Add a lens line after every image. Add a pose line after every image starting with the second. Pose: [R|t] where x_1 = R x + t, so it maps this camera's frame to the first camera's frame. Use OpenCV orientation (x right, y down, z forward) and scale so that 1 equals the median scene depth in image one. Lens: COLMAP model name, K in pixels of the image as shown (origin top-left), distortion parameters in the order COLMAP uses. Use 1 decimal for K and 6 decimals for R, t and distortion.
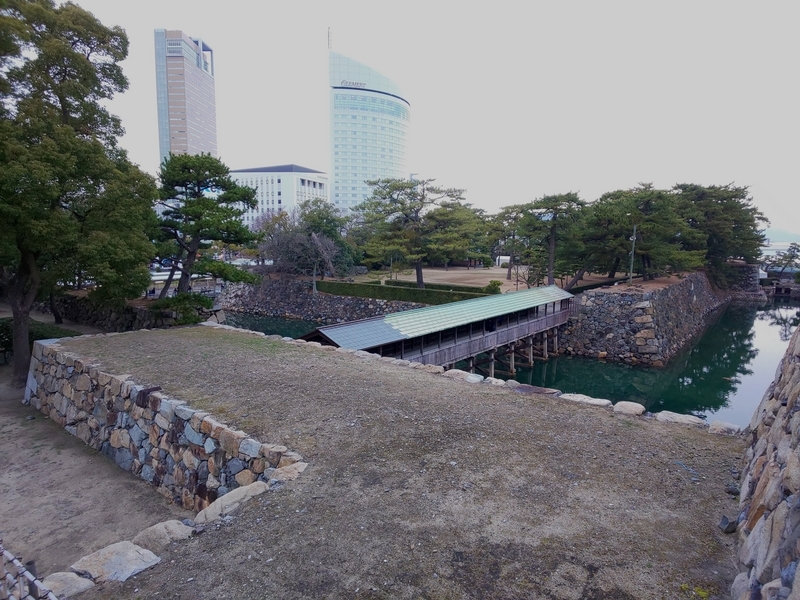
lens RADIAL K [[502.5, 0, 407.2], [0, 502.5, 302.8], [0, 0, 1]] dist [0.010069, -0.023835]
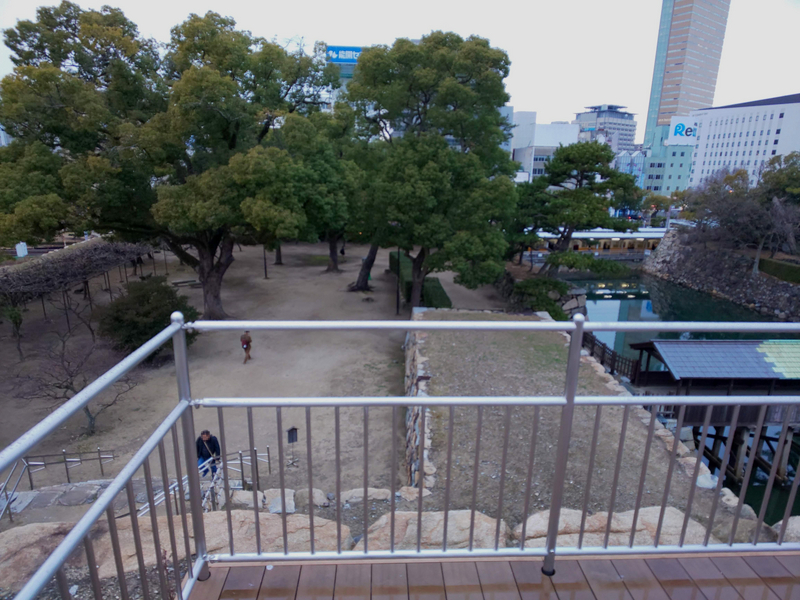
lens RADIAL K [[502.5, 0, 403.0], [0, 502.5, 305.1], [0, 0, 1]] dist [0.010069, -0.023835]
pose [[0.628301, 0.204806, -0.750528, 0.088976], [-0.109579, 0.978406, 0.175256, -0.051879], [0.770214, -0.027871, 0.637176, 0.022666]]
